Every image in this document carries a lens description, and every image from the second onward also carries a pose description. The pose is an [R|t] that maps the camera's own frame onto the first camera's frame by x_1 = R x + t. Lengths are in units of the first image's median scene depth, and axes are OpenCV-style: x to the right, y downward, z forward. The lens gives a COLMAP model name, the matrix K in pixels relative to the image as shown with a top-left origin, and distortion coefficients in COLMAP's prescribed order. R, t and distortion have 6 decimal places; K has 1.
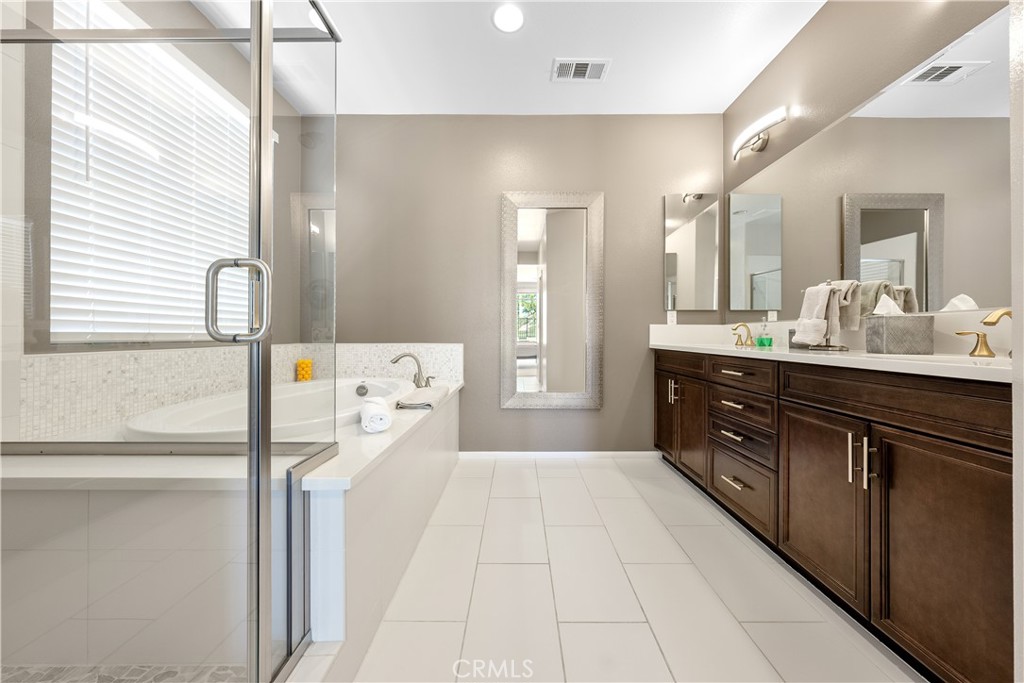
lens RADIAL K [[361.2, 0, 515.4], [0, 361.2, 337.0], [0, 0, 1]] dist [-0.000396, -0.000179]
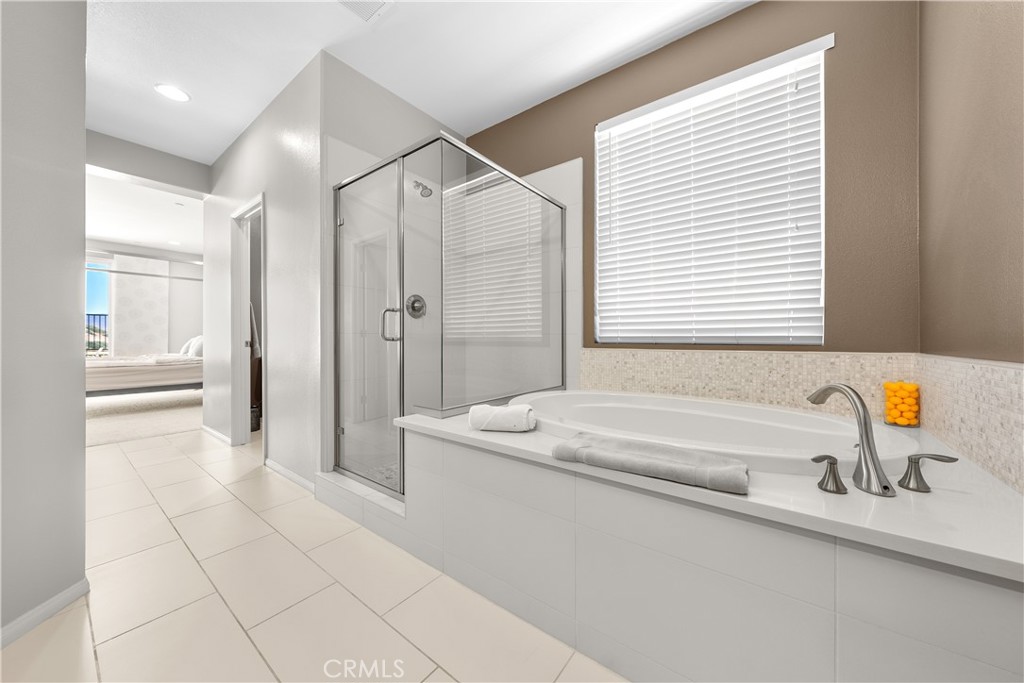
lens RADIAL K [[361.2, 0, 515.4], [0, 361.2, 337.0], [0, 0, 1]] dist [-0.000396, -0.000179]
pose [[-0.604155, -0.005176, -0.796850, 0.350248], [-0.005838, 0.999981, -0.002068, -0.003839], [0.796846, 0.003403, -0.604173, 1.490576]]
